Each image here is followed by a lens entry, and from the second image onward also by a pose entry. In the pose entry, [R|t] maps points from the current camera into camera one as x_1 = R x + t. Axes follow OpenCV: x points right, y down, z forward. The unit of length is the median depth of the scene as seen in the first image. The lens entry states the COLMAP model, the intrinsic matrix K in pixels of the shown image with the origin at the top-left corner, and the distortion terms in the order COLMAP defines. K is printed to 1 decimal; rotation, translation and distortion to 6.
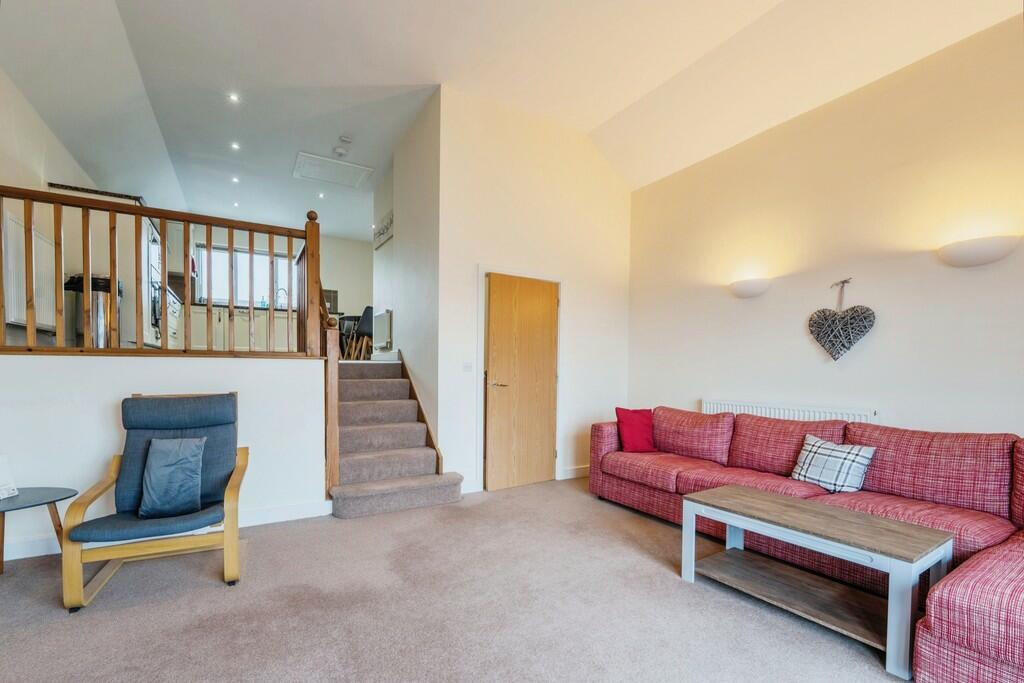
lens RADIAL K [[427.8, 0, 514.7], [0, 427.8, 372.3], [0, 0, 1]] dist [0.002453, 0.000300]
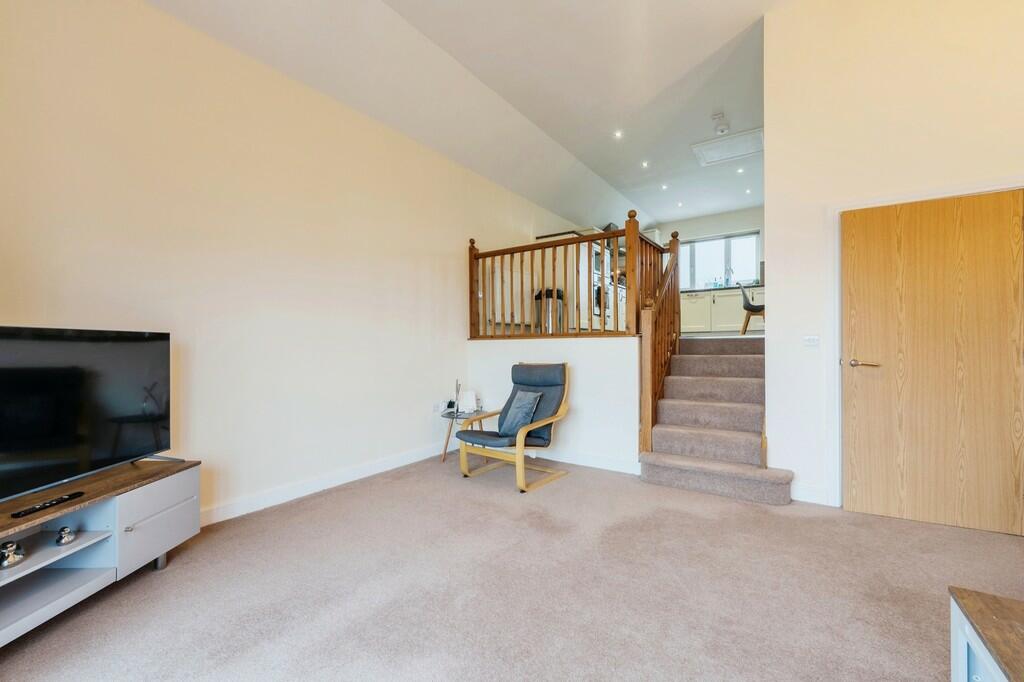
lens RADIAL K [[420.1, 0, 512.0], [0, 420.1, 341.0], [0, 0, 1]] dist [-0.001741, -0.000229]
pose [[0.444665, -0.021187, -0.895446, 0.359916], [0.005955, 0.999768, -0.020698, 0.001637], [0.895677, 0.003871, 0.444688, 0.184492]]
